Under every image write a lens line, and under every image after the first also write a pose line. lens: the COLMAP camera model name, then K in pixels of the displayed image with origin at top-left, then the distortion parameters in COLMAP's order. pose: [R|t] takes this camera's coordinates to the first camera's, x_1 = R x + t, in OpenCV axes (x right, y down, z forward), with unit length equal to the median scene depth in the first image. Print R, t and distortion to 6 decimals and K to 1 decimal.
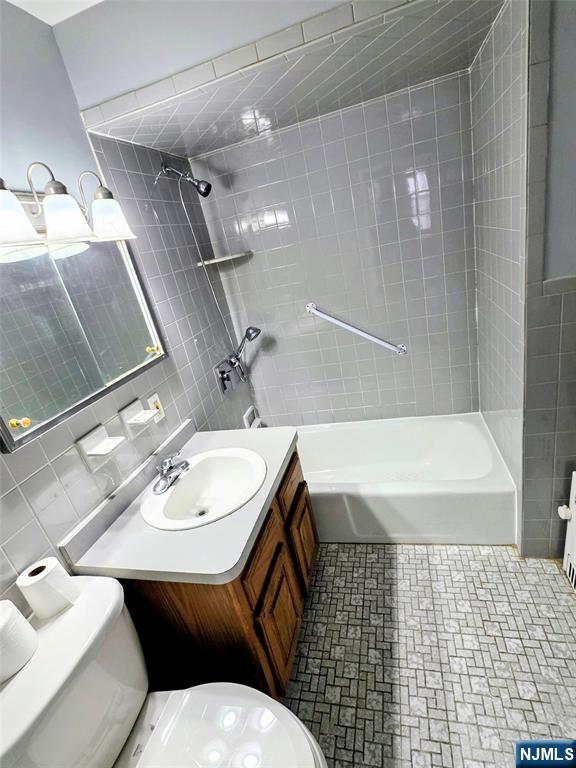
lens RADIAL K [[364.2, 0, 288.0], [0, 364.2, 384.0], [0, 0, 1]] dist [0.001068, -0.000013]
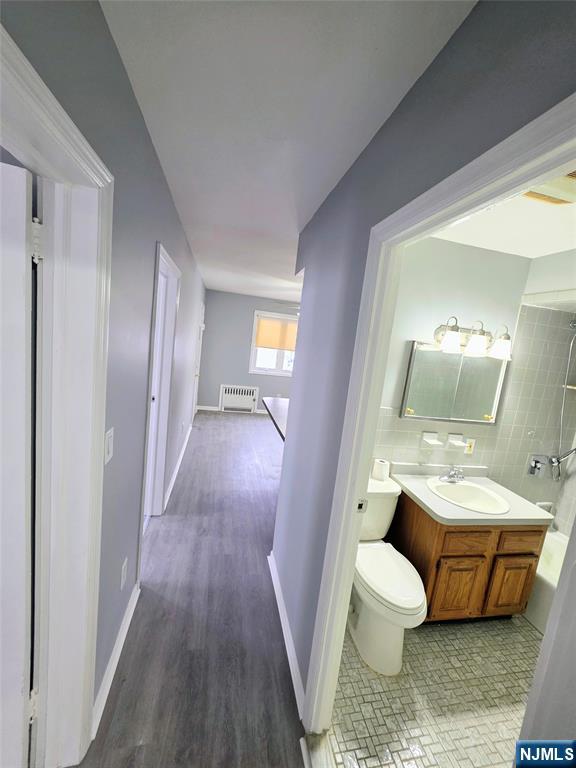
lens RADIAL K [[307.1, 0, 290.6], [0, 307.1, 384.6], [0, 0, 1]] dist [0.000832, -0.000103]
pose [[0.385689, 0.370532, -0.844956, 0.485097], [-0.517206, 0.845217, 0.134562, 0.069724], [0.764030, 0.385117, 0.517632, -0.577209]]
